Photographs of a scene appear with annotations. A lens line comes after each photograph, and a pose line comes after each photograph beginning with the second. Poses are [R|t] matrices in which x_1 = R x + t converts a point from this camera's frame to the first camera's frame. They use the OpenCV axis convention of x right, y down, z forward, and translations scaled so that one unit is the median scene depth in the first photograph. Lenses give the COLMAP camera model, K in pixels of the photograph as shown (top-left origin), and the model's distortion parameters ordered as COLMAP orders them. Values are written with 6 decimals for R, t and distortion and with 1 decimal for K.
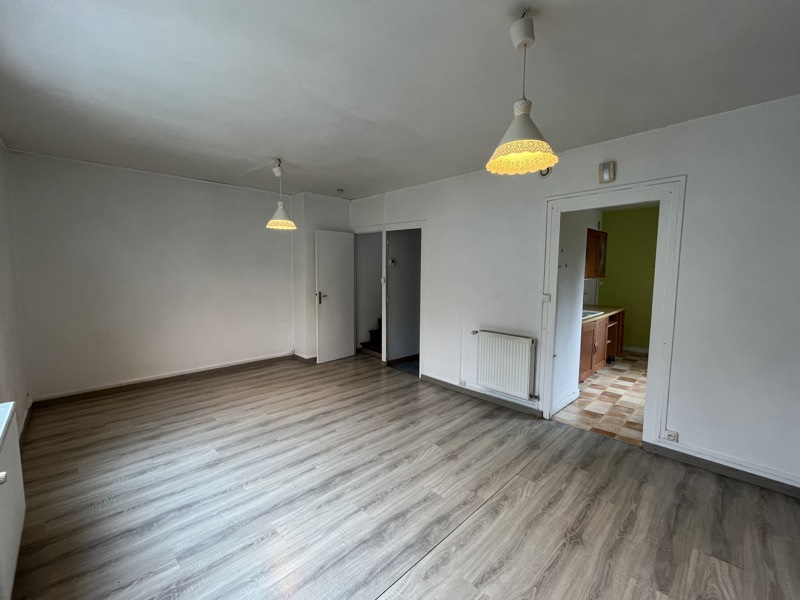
lens RADIAL K [[346.2, 0, 401.5], [0, 346.2, 300.5], [0, 0, 1]] dist [-0.001130, -0.000060]
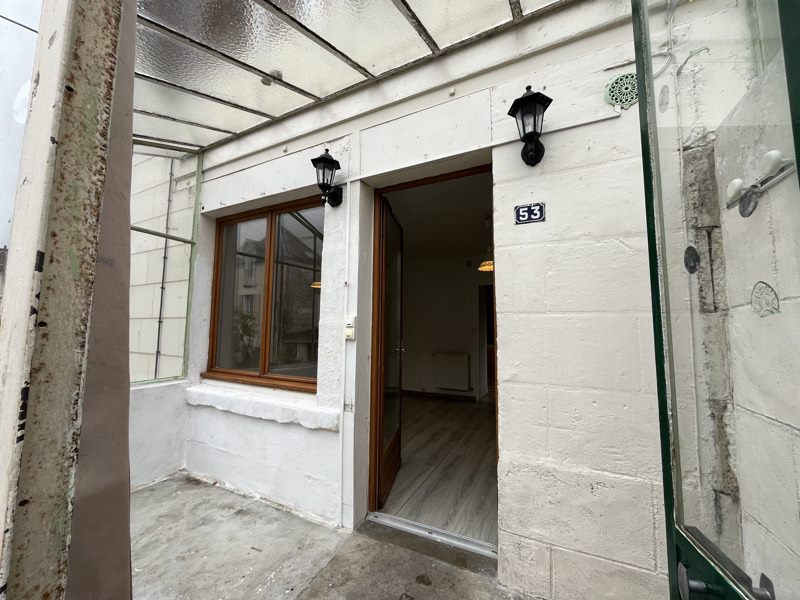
lens RADIAL K [[319.8, 0, 397.3], [0, 319.8, 300.1], [0, 0, 1]] dist [0.003551, 0.000177]
pose [[0.945494, 0.036809, 0.323552, -0.508495], [0.021134, 0.984560, -0.173767, 0.110540], [-0.324953, 0.171134, 0.930118, -0.461726]]
